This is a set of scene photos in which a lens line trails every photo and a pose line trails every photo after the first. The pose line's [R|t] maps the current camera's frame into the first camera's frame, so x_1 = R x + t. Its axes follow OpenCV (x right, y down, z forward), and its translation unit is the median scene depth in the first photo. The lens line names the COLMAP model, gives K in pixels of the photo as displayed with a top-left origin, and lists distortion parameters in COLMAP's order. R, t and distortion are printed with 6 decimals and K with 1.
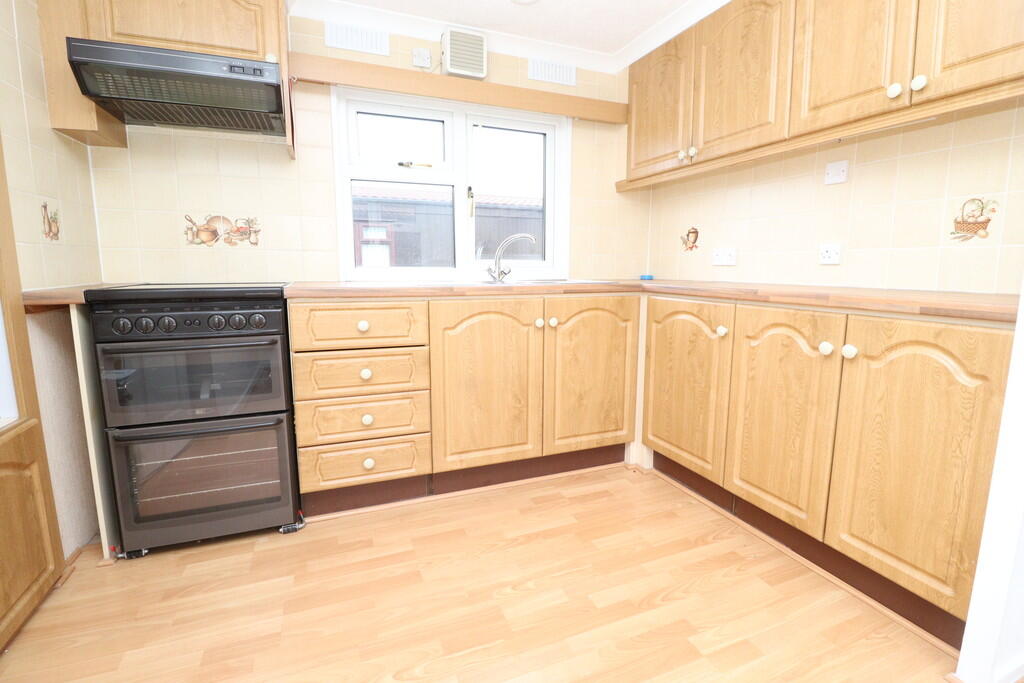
lens RADIAL K [[486.9, 0, 531.4], [0, 486.9, 338.5], [0, 0, 1]] dist [0.002982, -0.013088]
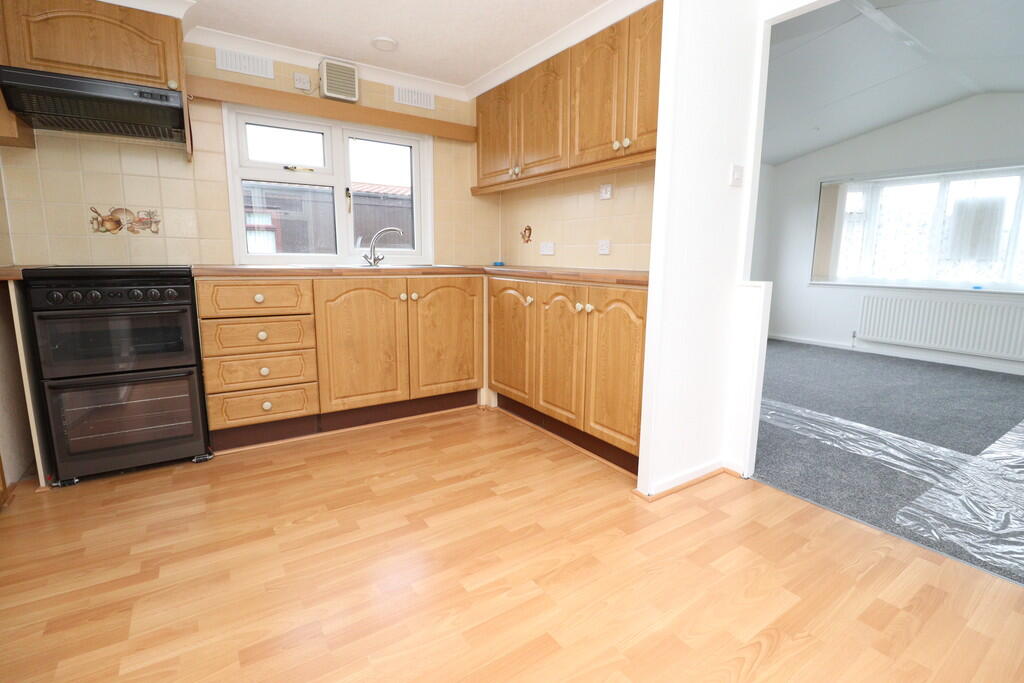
lens RADIAL K [[486.9, 0, 531.4], [0, 486.9, 338.5], [0, 0, 1]] dist [0.002982, -0.013088]
pose [[0.980397, -0.023372, 0.195640, 0.104389], [0.019134, 0.999540, 0.023526, 0.061822], [-0.196100, -0.019321, 0.980394, -0.396534]]
